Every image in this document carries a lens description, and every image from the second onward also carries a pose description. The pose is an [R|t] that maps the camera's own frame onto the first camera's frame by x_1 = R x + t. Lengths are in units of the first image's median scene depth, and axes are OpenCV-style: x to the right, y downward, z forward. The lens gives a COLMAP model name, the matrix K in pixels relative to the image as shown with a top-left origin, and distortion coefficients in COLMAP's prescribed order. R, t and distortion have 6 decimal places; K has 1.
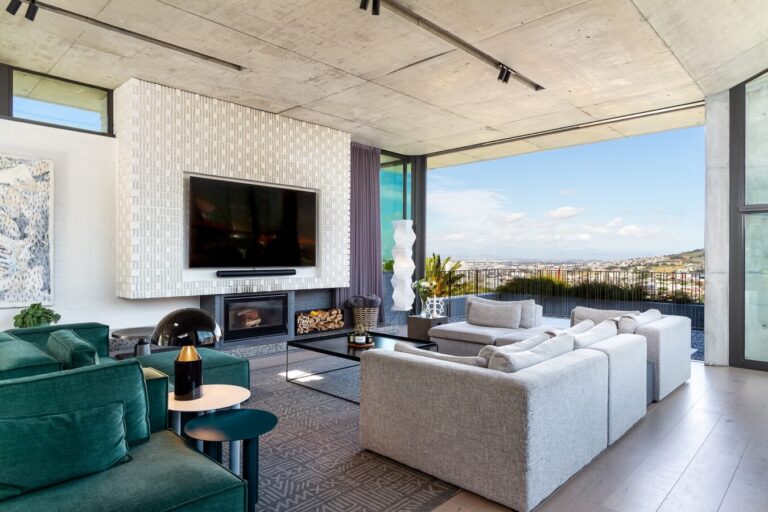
lens RADIAL K [[476.3, 0, 331.5], [0, 476.3, 257.6], [0, 0, 1]] dist [0.000146, 0.003017]
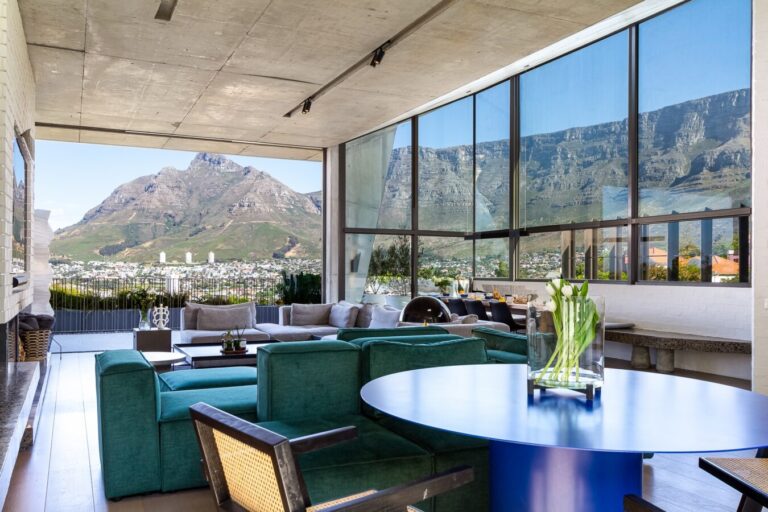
lens RADIAL K [[656.4, 0, 387.0], [0, 656.4, 267.8], [0, 0, 1]] dist [-0.001729, 0.003211]
pose [[0.304980, 0.005725, 0.952341, -0.968714], [-0.005777, 0.999975, -0.004162, 0.016928], [-0.952341, -0.004233, 0.305006, 0.274690]]
